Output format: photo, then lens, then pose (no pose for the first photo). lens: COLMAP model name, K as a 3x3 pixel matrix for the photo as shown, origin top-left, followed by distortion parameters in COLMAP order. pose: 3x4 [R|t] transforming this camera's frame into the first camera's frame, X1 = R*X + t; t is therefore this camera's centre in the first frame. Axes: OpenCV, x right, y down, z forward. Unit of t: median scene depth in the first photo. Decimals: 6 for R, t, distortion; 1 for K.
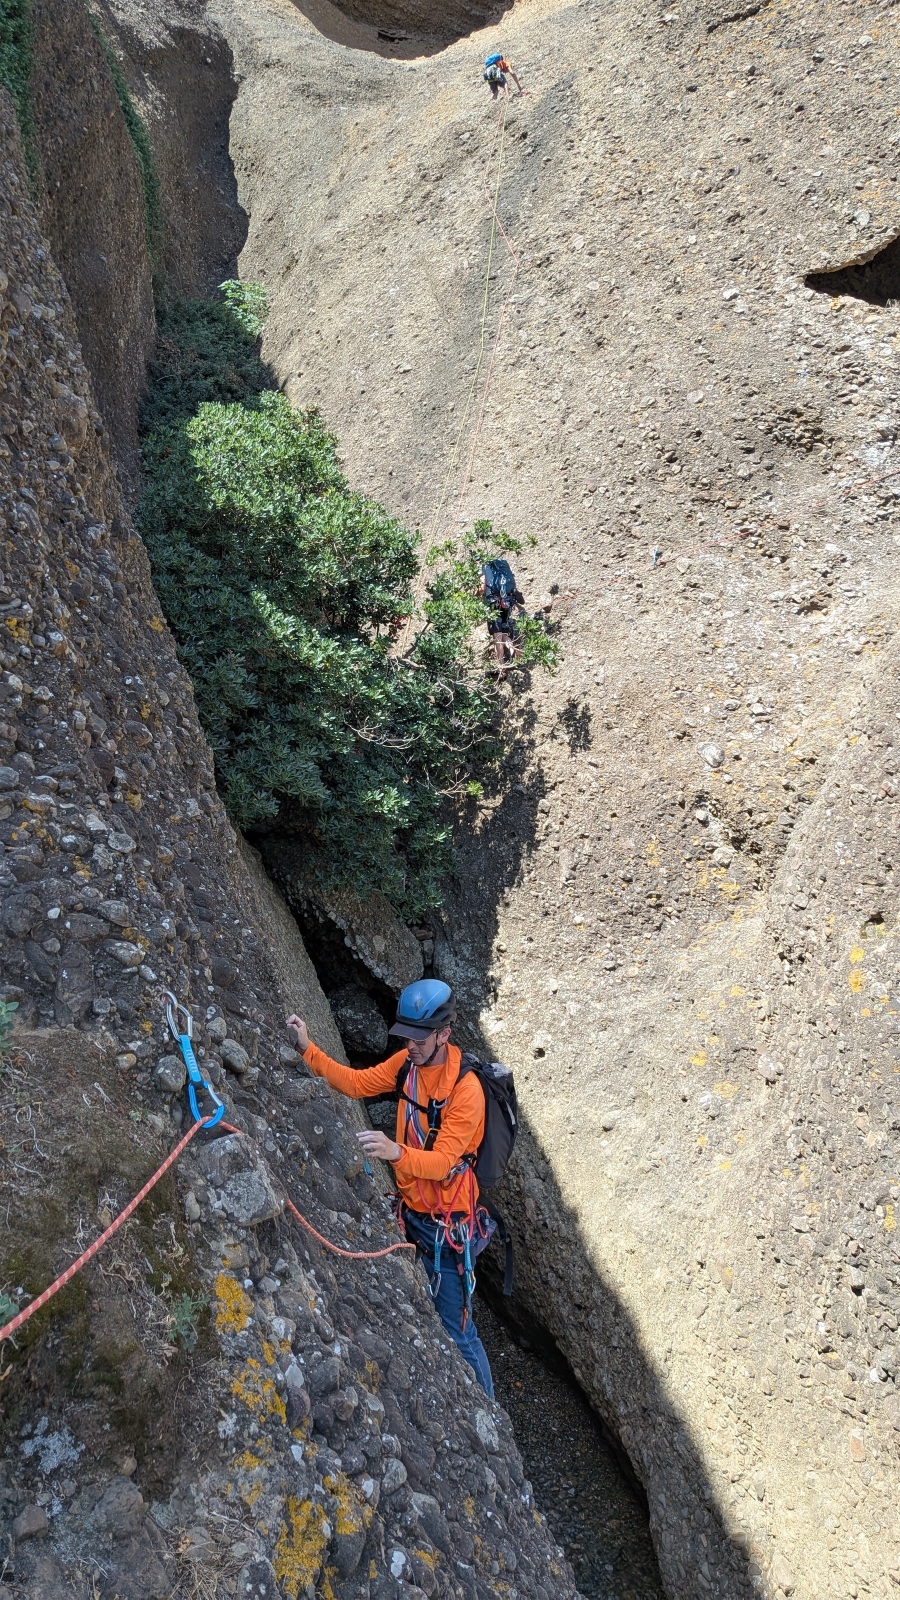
lens RADIAL K [[1142.9, 0, 431.3], [0, 1142.9, 792.3], [0, 0, 1]] dist [0.060175, -0.090920]
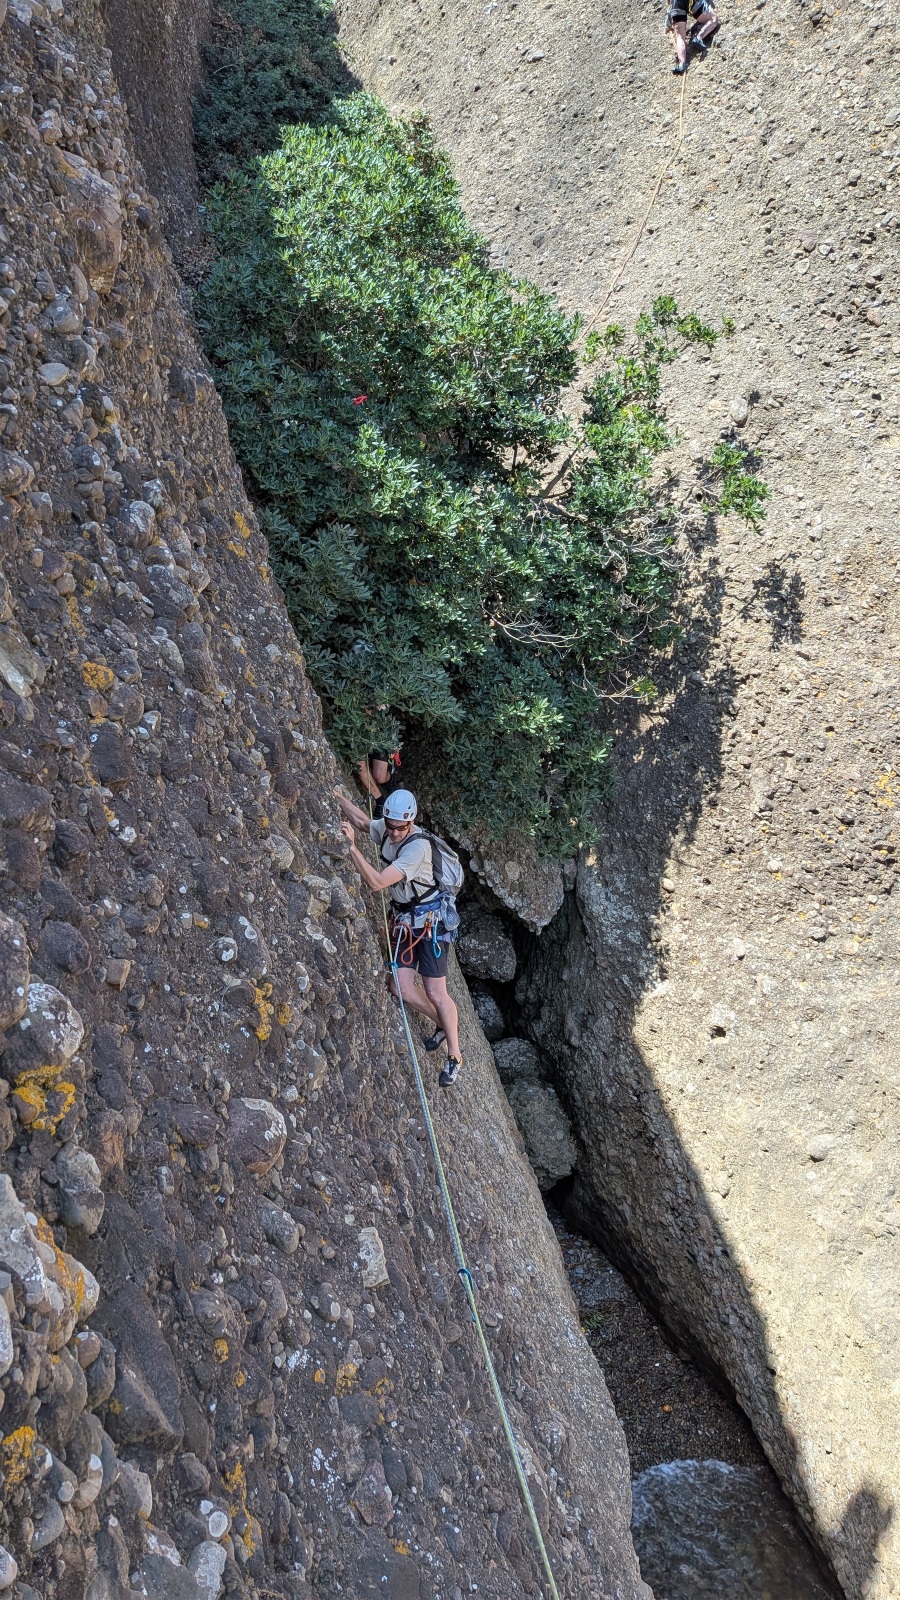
lens RADIAL K [[1142.9, 0, 436.3], [0, 1142.9, 820.8], [0, 0, 1]] dist [0.060175, -0.090920]
pose [[0.998371, 0.025830, -0.050872, -0.052283], [-0.012694, 0.969864, 0.243318, -0.087343], [0.055624, -0.242276, 0.968612, 0.188947]]
